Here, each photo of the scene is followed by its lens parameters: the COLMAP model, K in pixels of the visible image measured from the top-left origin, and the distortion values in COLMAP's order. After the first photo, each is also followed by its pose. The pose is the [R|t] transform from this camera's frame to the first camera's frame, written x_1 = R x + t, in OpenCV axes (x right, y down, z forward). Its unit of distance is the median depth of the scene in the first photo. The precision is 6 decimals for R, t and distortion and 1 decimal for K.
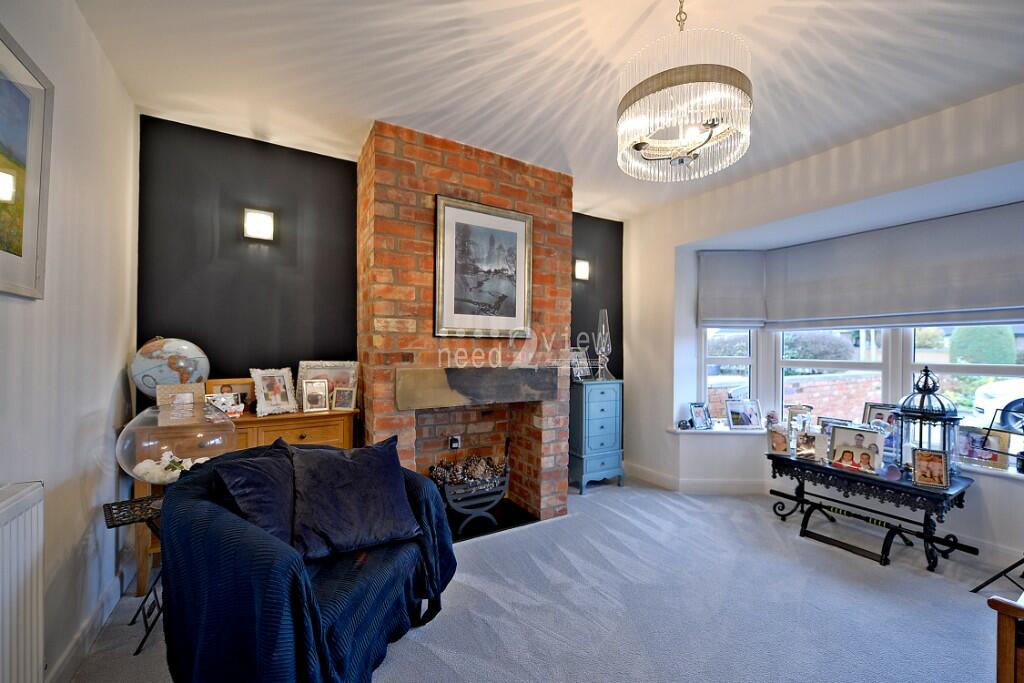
lens RADIAL K [[415.4, 0, 526.8], [0, 415.4, 348.0], [0, 0, 1]] dist [-0.000438, -0.003227]
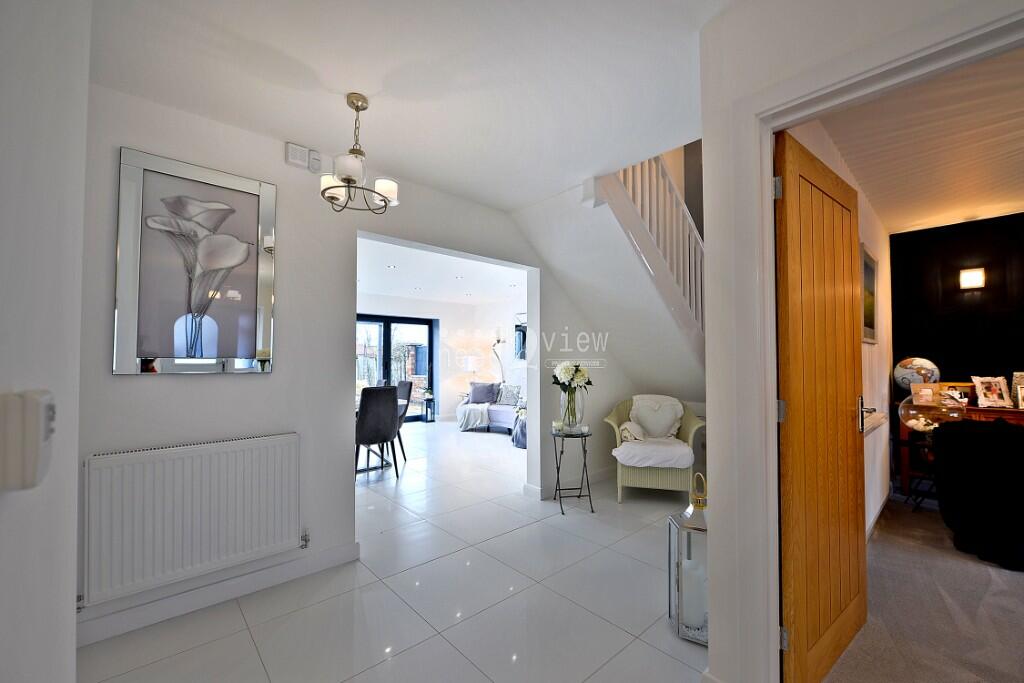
lens RADIAL K [[415.4, 0, 526.8], [0, 415.4, 348.0], [0, 0, 1]] dist [-0.000438, -0.003227]
pose [[0.202164, -0.039656, -0.978549, 0.516754], [0.003224, 0.999201, -0.039827, 0.001540], [0.979346, 0.004897, 0.202130, -0.945406]]
